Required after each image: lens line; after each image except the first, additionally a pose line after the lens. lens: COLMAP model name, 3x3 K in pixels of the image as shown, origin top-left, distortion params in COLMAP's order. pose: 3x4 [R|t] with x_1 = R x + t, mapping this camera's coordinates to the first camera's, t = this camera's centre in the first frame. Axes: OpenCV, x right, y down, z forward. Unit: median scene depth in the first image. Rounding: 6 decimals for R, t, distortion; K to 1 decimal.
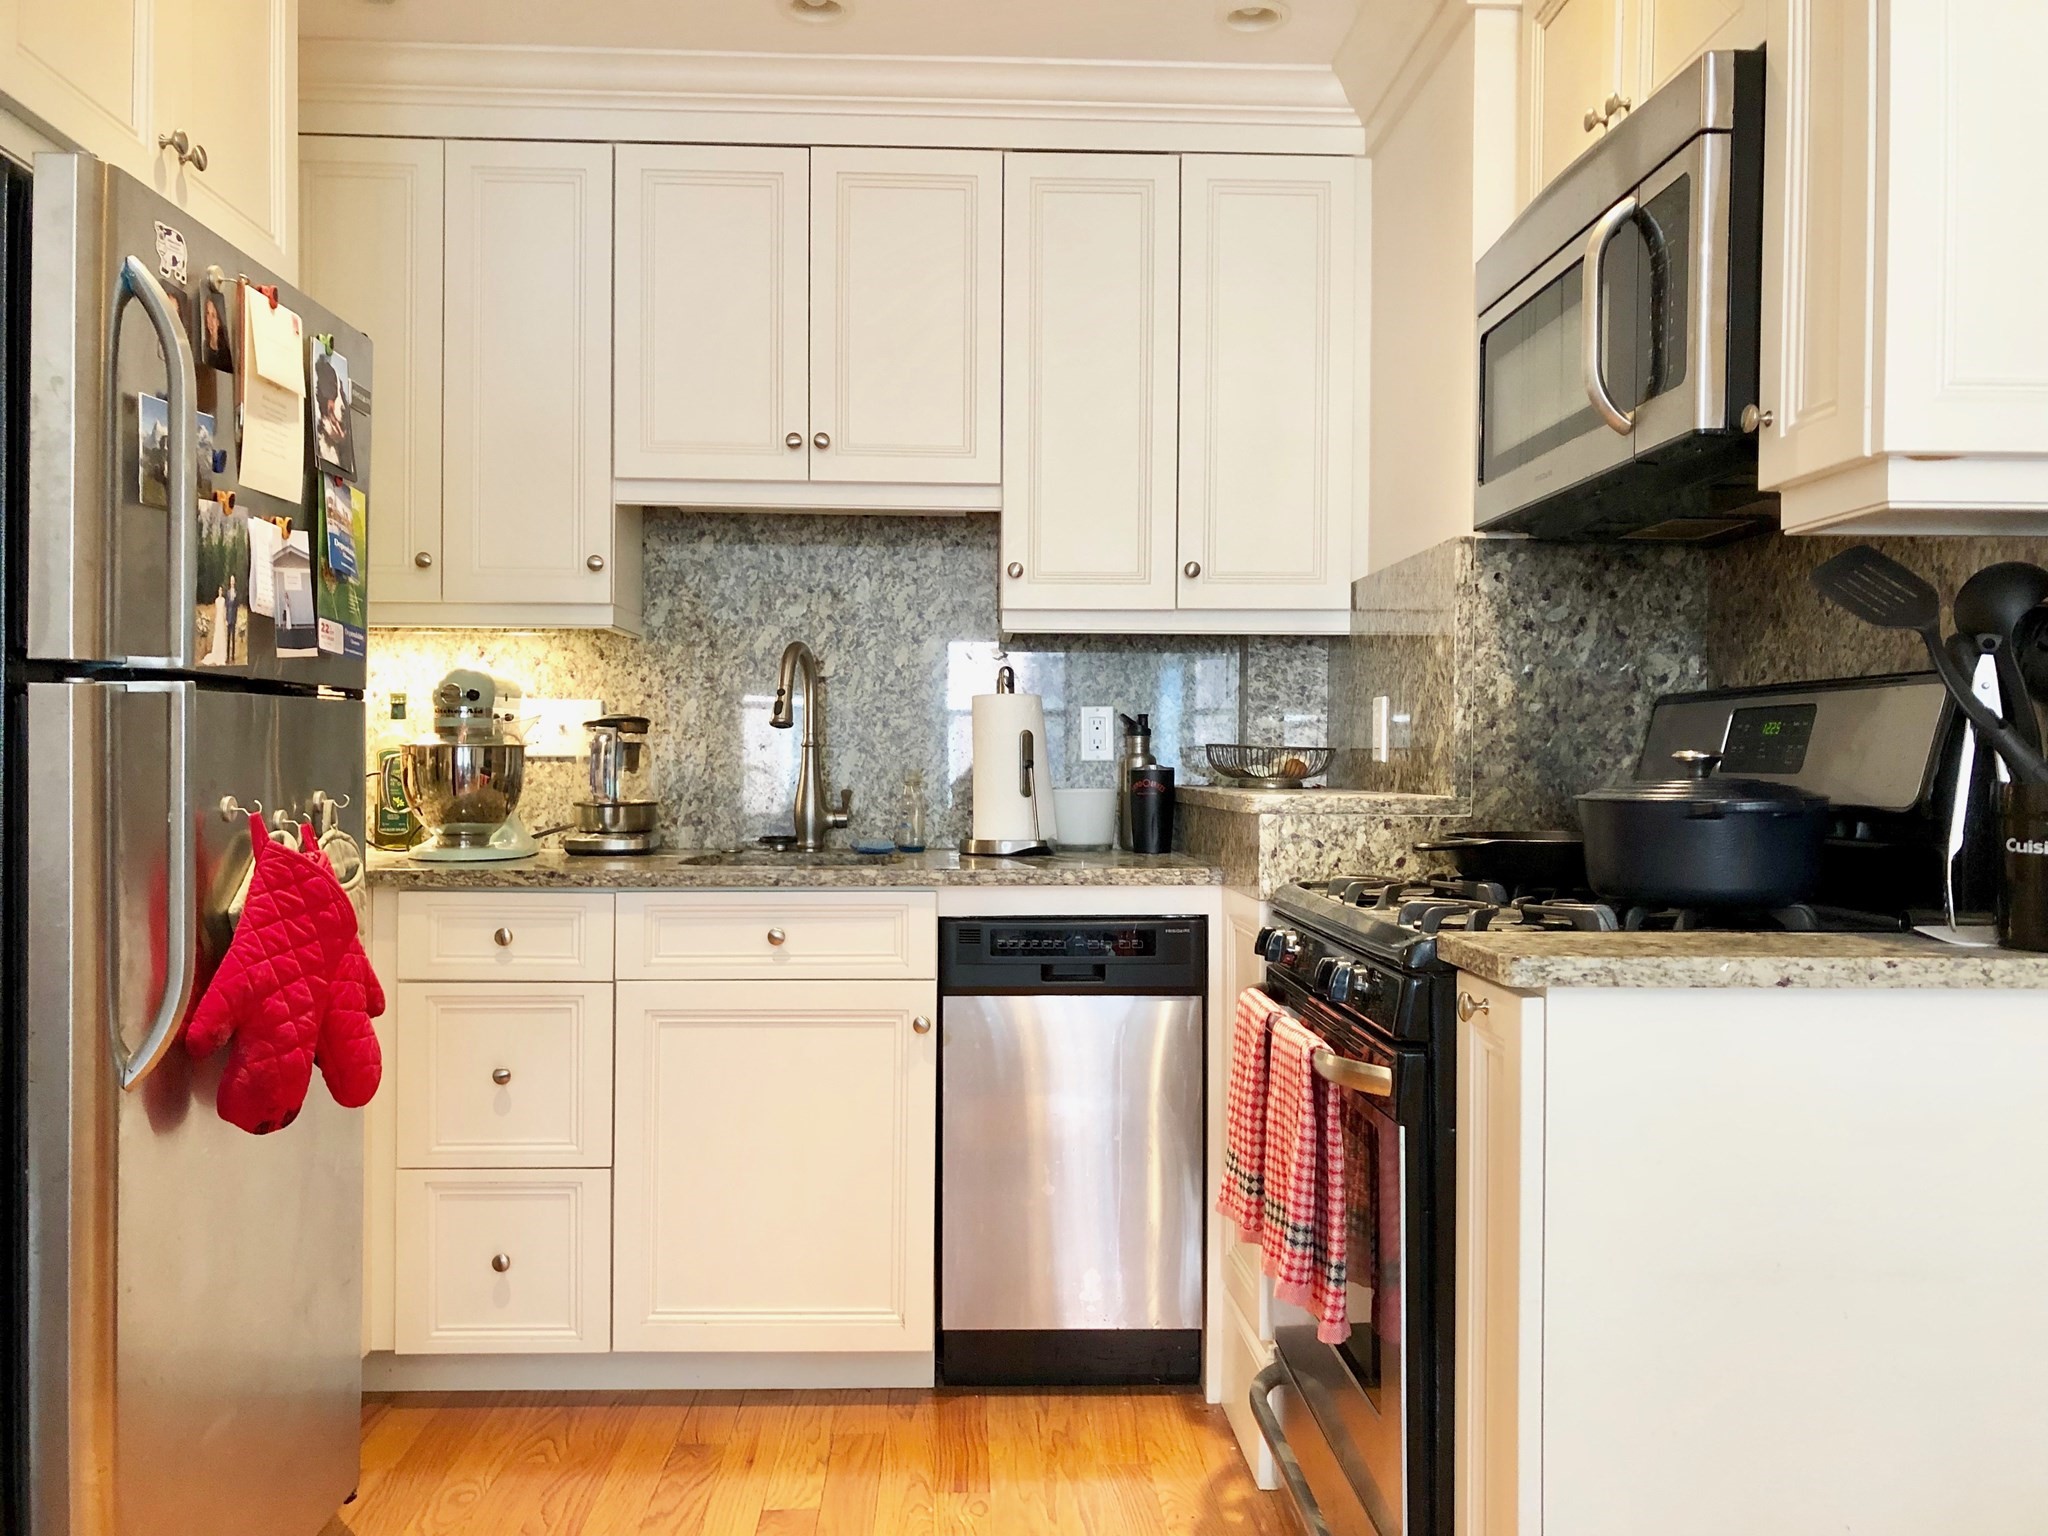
lens RADIAL K [[1694.2, 0, 1036.2], [0, 1694.2, 746.9], [0, 0, 1]] dist [0.046887, -0.057778]
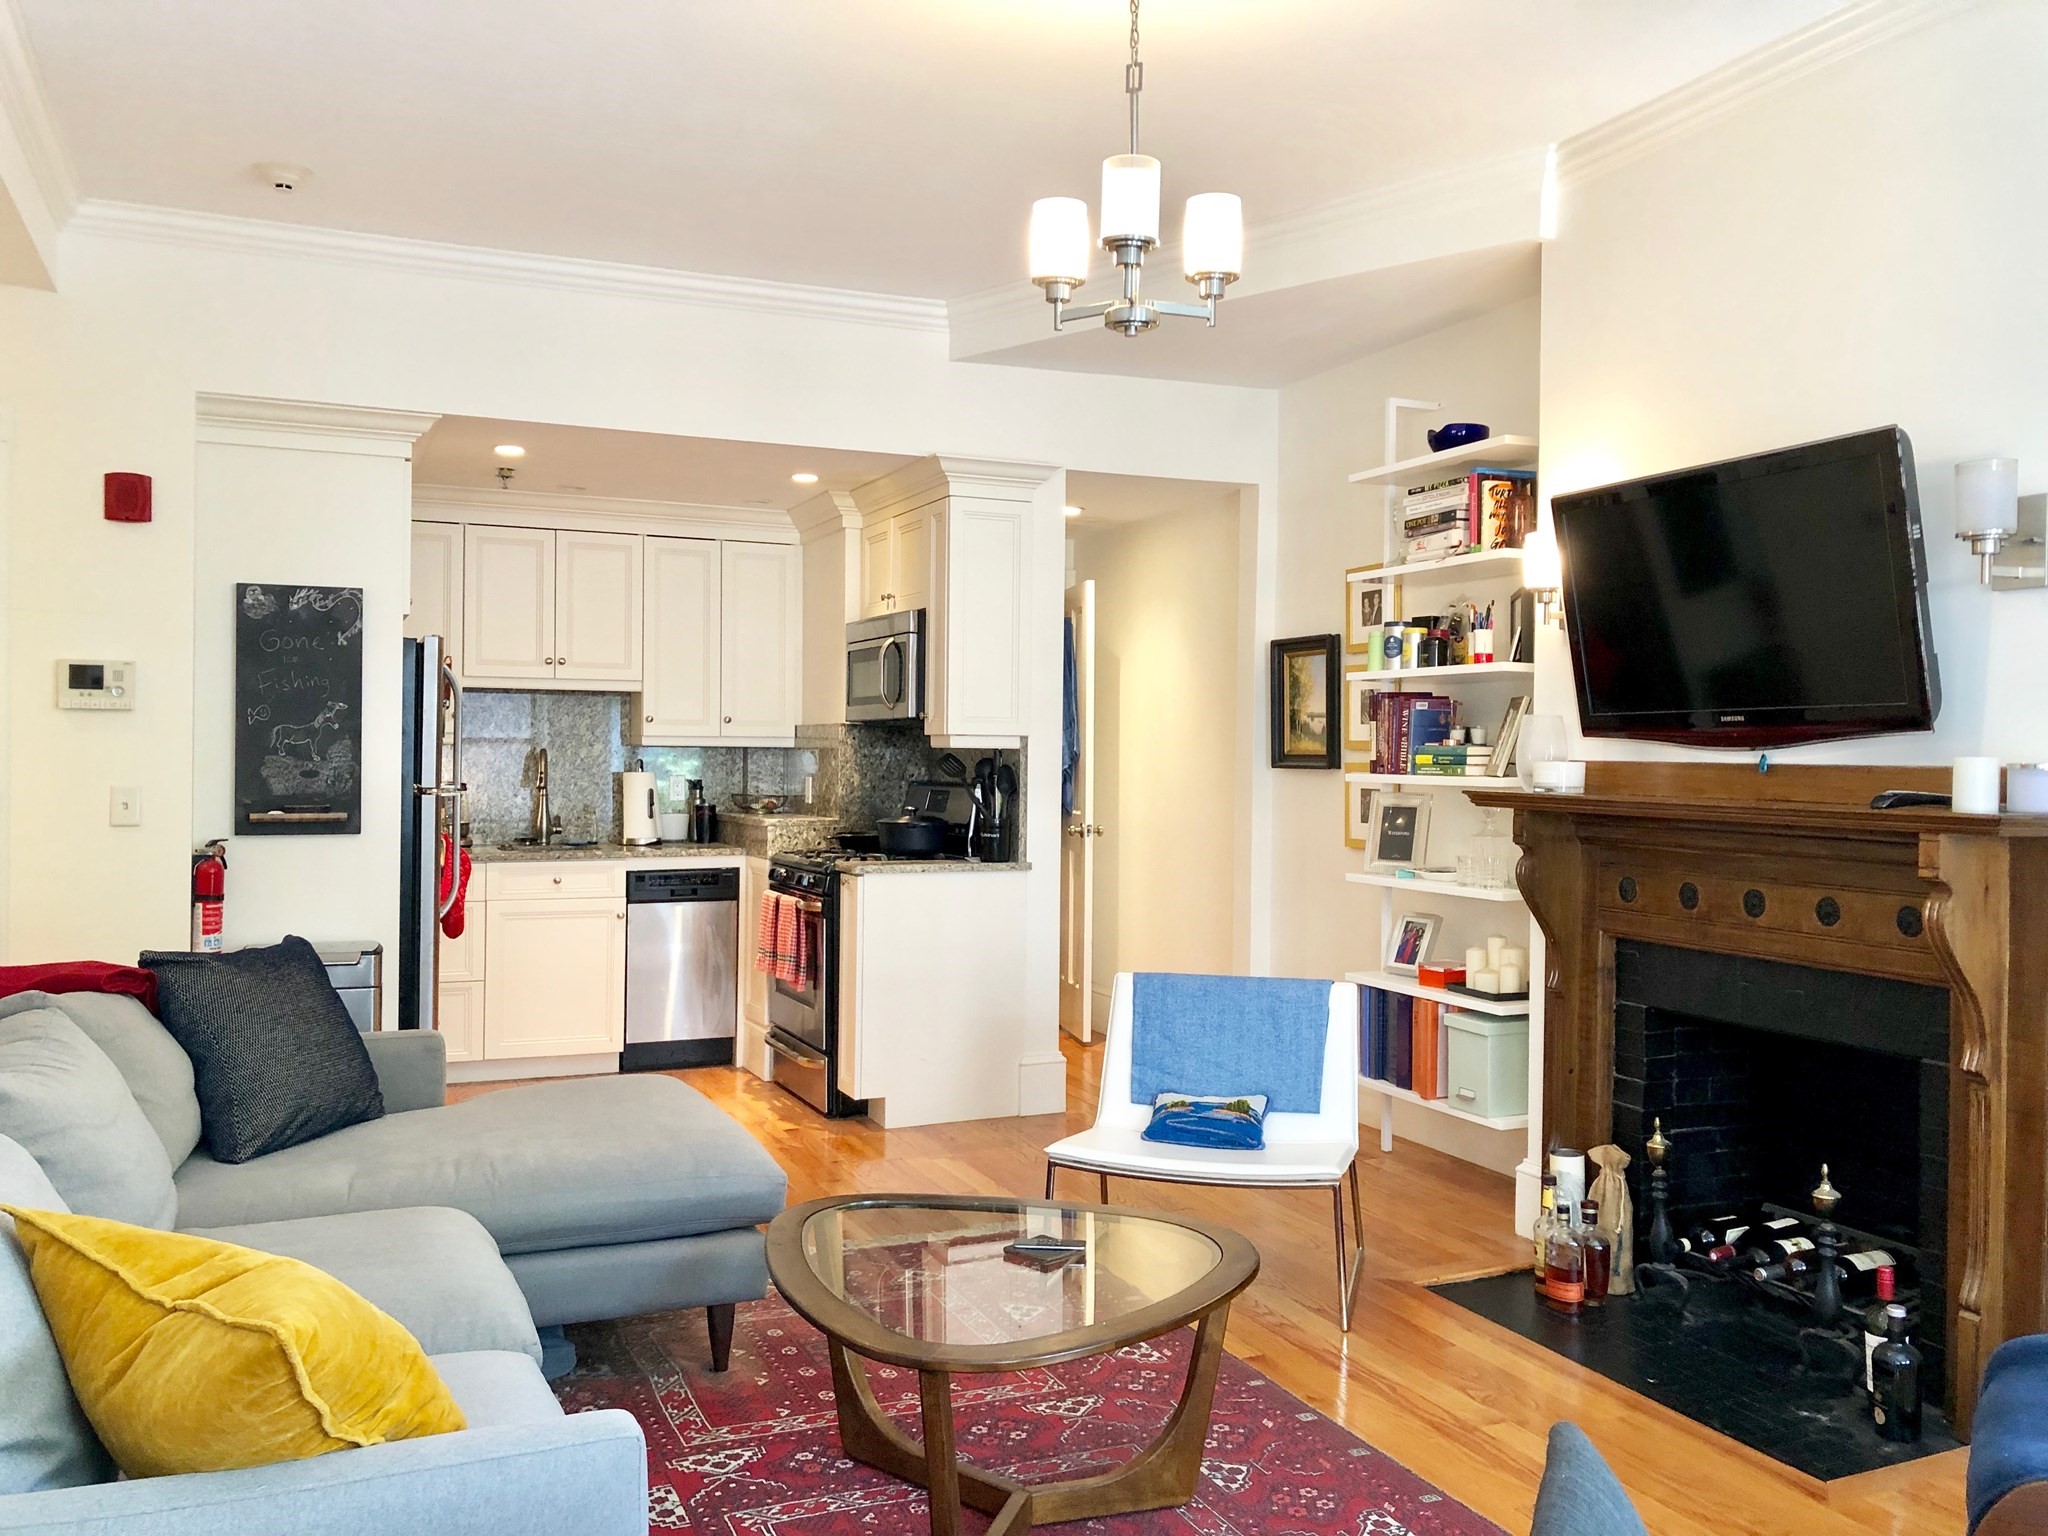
lens RADIAL K [[1694.2, 0, 1036.7], [0, 1694.2, 758.6], [0, 0, 1]] dist [0.046887, -0.057778]
pose [[0.934362, 0.000505, 0.356324, -0.370547], [-0.004447, 0.999938, 0.010245, -0.084547], [-0.356297, -0.011157, 0.934306, -1.438887]]
